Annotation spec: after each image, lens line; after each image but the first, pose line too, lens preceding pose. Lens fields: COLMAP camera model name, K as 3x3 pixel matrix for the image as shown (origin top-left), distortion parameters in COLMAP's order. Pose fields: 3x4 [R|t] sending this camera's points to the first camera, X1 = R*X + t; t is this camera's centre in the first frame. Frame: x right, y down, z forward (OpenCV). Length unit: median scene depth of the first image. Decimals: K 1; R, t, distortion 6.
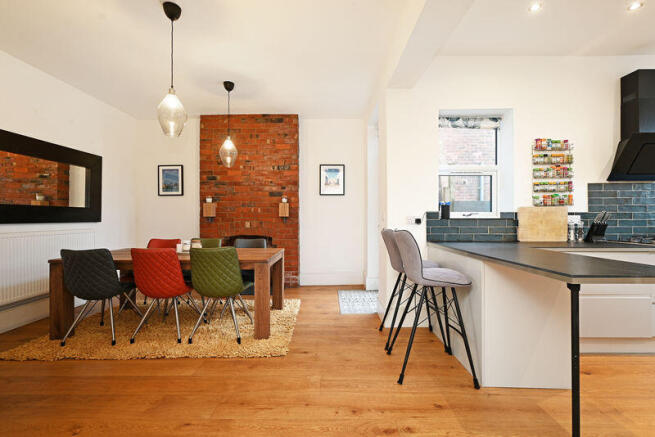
lens RADIAL K [[272.2, 0, 327.8], [0, 272.2, 217.7], [0, 0, 1]] dist [0.002277, -0.000038]
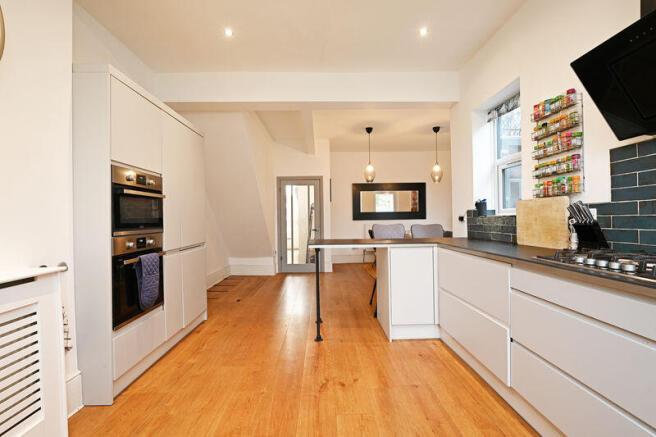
lens RADIAL K [[301.2, 0, 329.2], [0, 301.2, 217.5], [0, 0, 1]] dist [-0.002854, 0.000044]
pose [[0.031459, -0.005222, -0.999491, 1.136608], [0.016430, 0.999854, -0.004707, 0.002939], [0.999370, -0.016273, 0.031540, 0.306331]]
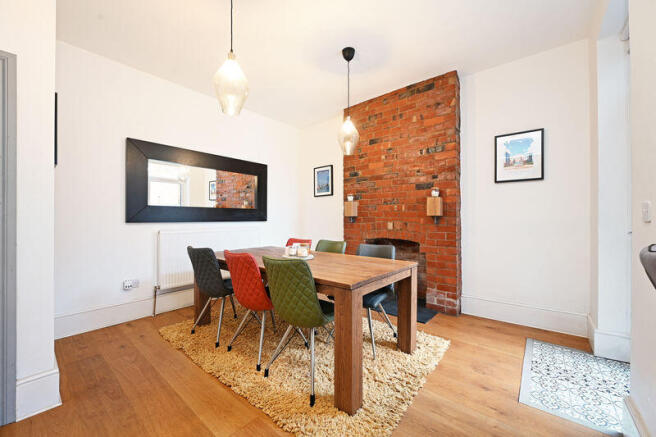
lens RADIAL K [[255.6, 0, 328.7], [0, 255.6, 218.5], [0, 0, 1]] dist [0.000436, -0.000716]
pose [[0.772506, 0.000357, -0.635008, 0.064875], [0.002203, 0.999992, 0.003242, 0.000929], [0.635004, -0.003903, 0.772499, 0.329873]]
